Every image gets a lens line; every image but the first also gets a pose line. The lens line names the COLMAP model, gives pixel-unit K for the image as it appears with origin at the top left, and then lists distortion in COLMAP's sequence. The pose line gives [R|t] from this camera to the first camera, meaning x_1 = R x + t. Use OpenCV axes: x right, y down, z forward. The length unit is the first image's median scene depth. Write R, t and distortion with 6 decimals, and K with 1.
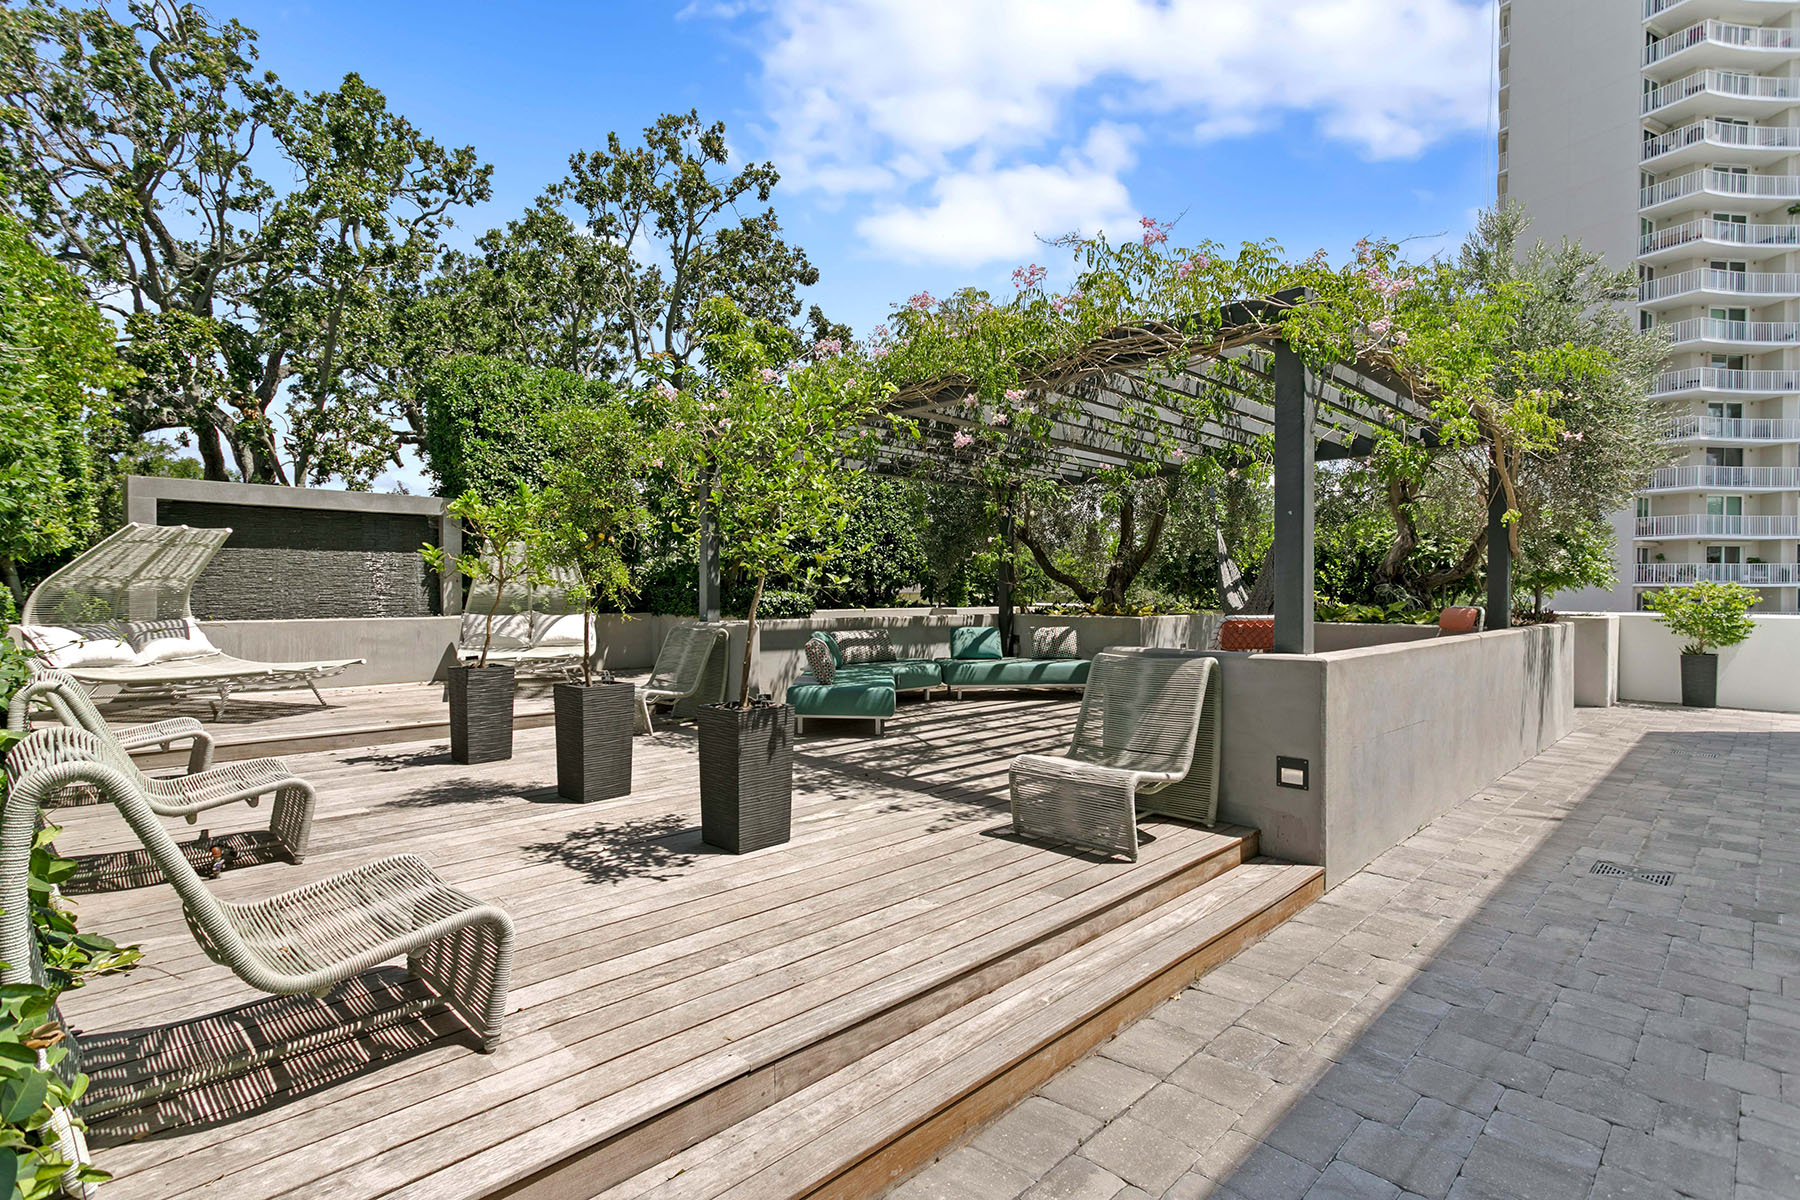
lens RADIAL K [[857.5, 0, 901.4], [0, 857.5, 595.0], [0, 0, 1]] dist [-0.012104, -0.001715]
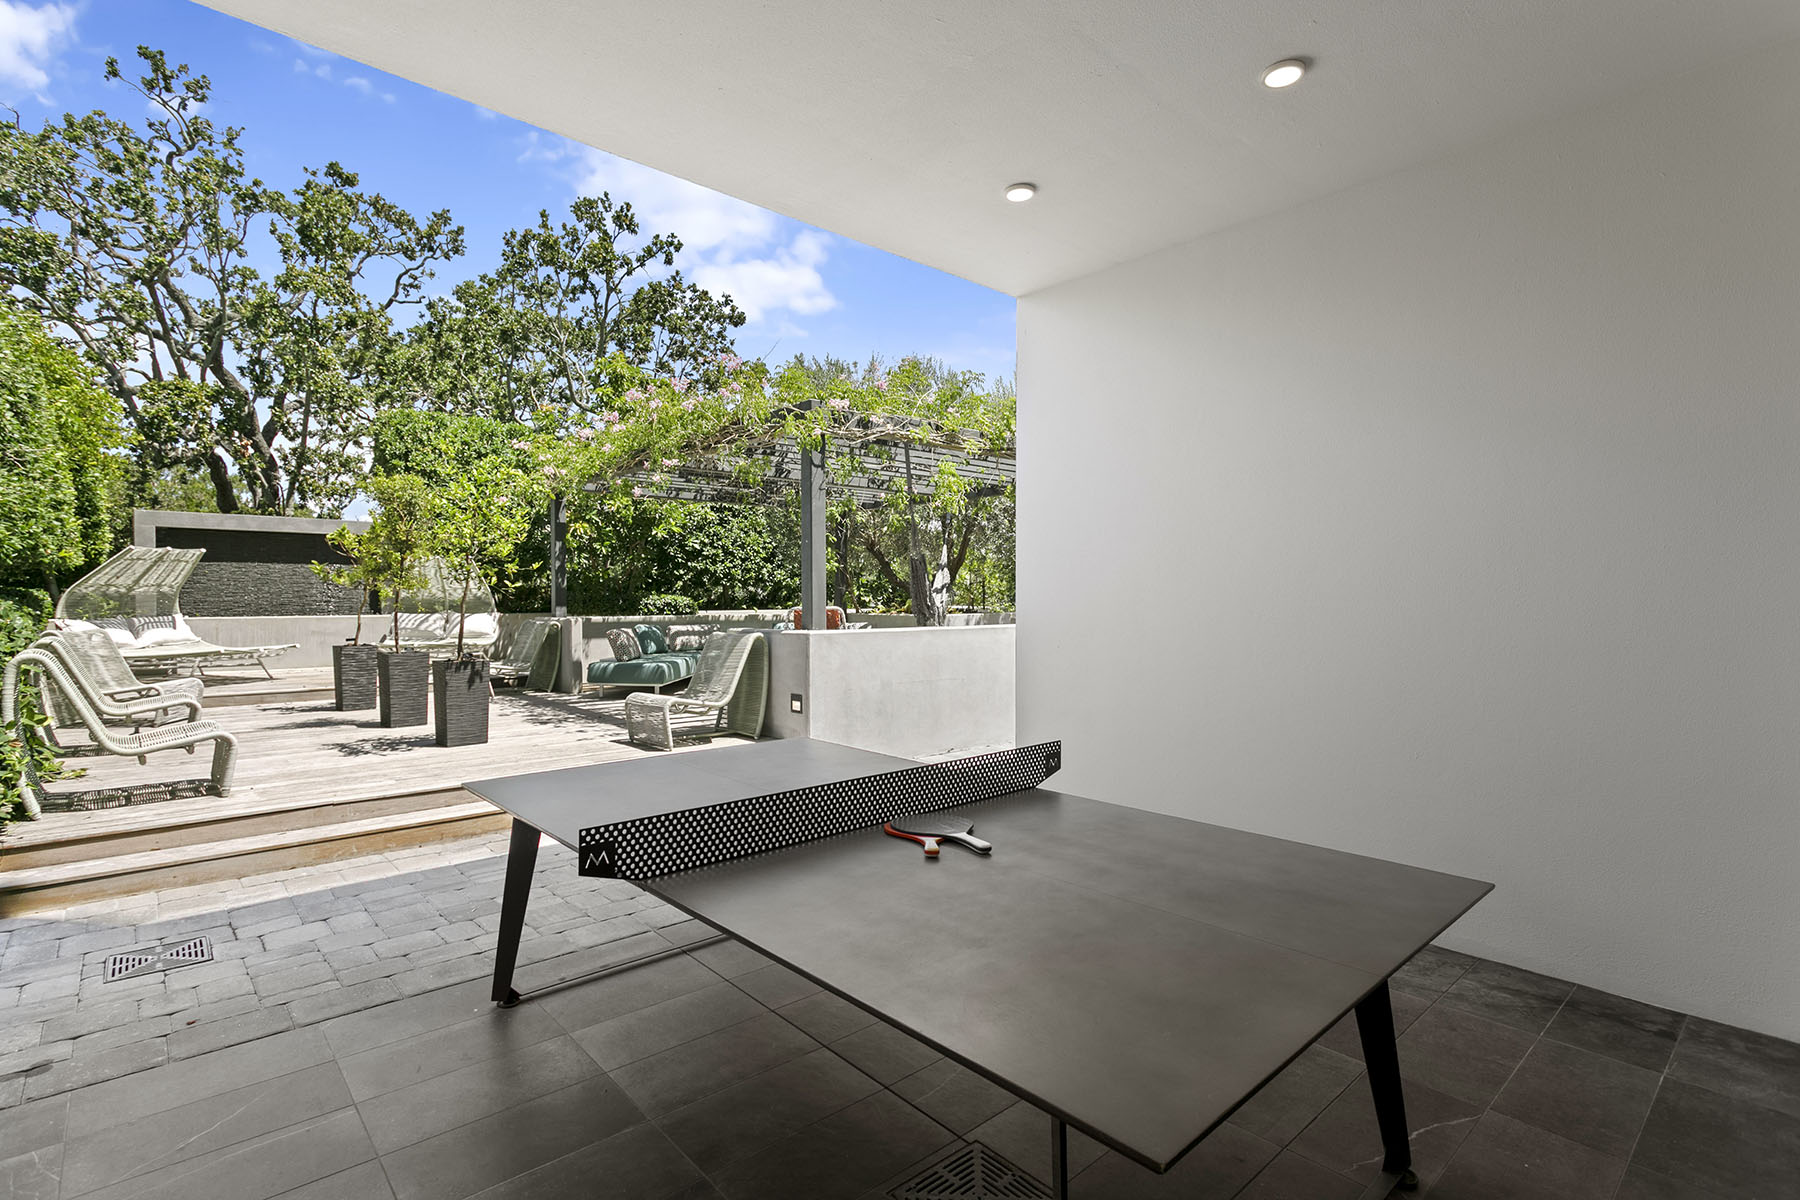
lens RADIAL K [[857.5, 0, 899.1], [0, 857.5, 603.5], [0, 0, 1]] dist [-0.012104, -0.001715]
pose [[0.999166, -0.001960, -0.040780, 0.267231], [0.002064, 0.999995, 0.002521, 0.006052], [0.040774, -0.002603, 0.999165, -0.223933]]
